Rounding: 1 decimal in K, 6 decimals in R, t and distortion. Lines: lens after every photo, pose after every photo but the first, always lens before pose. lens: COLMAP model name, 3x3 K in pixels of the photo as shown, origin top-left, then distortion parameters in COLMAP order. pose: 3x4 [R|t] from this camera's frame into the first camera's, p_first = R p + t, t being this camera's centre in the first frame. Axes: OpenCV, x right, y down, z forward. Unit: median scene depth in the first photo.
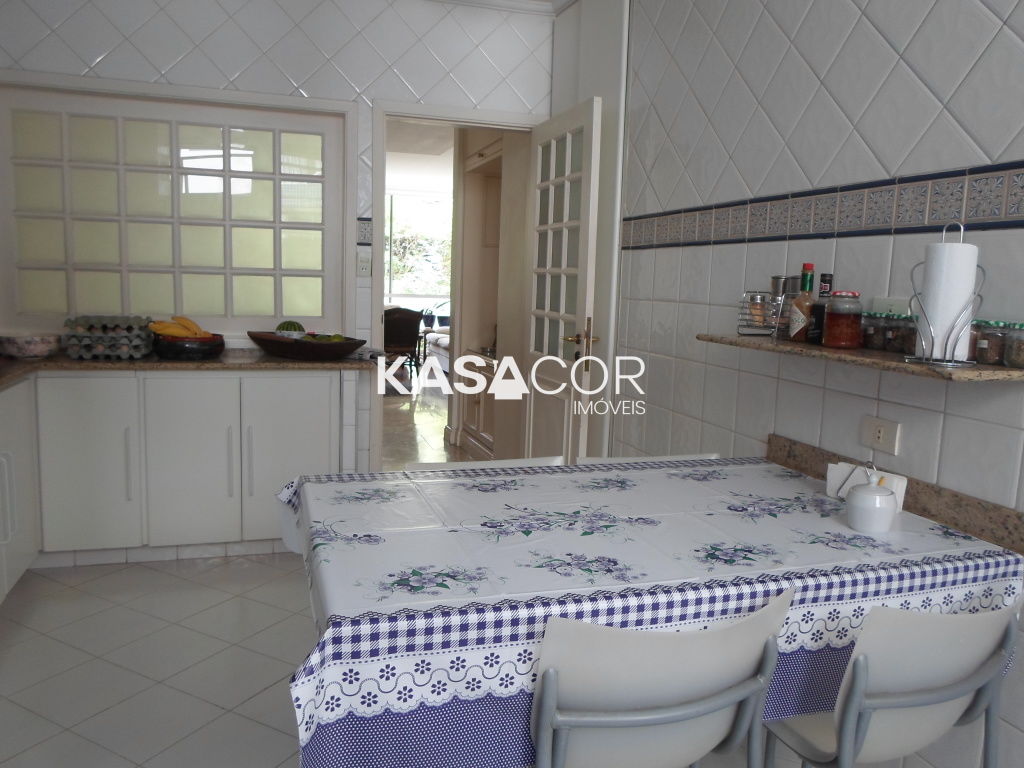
lens RADIAL K [[794.5, 0, 512.1], [0, 794.5, 380.0], [0, 0, 1]] dist [-0.014842, 0.002853]
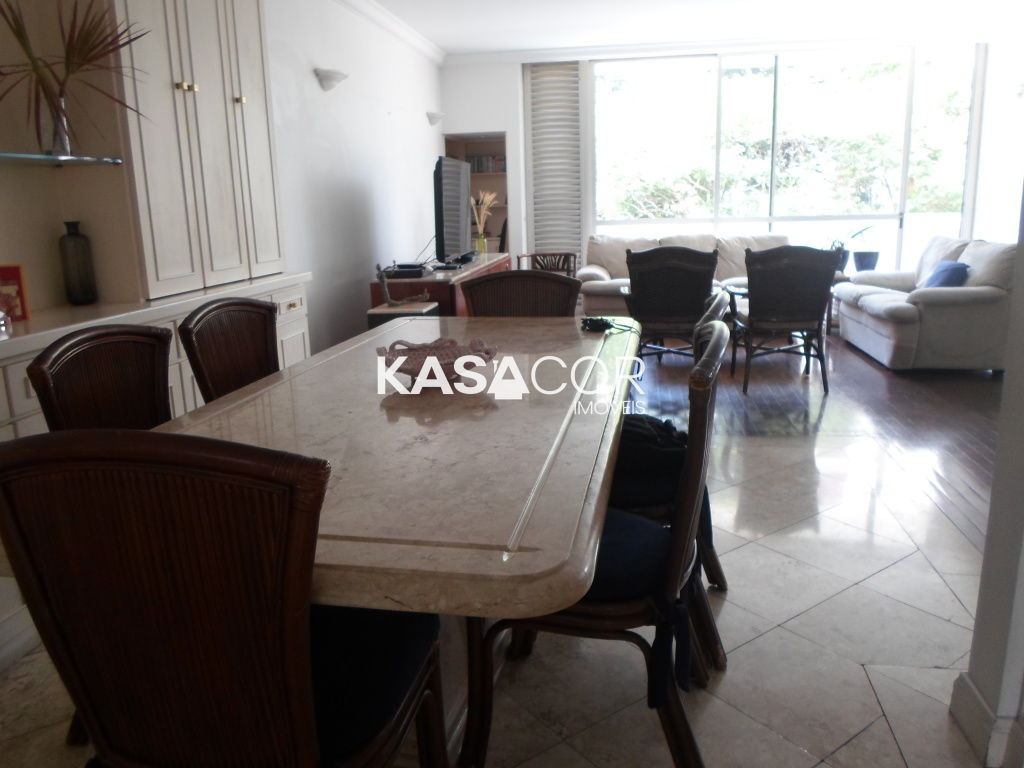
lens RADIAL K [[794.5, 0, 512.1], [0, 794.5, 380.0], [0, 0, 1]] dist [-0.014842, 0.002853]
pose [[0.895899, 0.041792, -0.442287, -0.058726], [0.001284, 0.995318, 0.096650, -0.044114], [0.444256, -0.087157, 0.891650, 0.371700]]
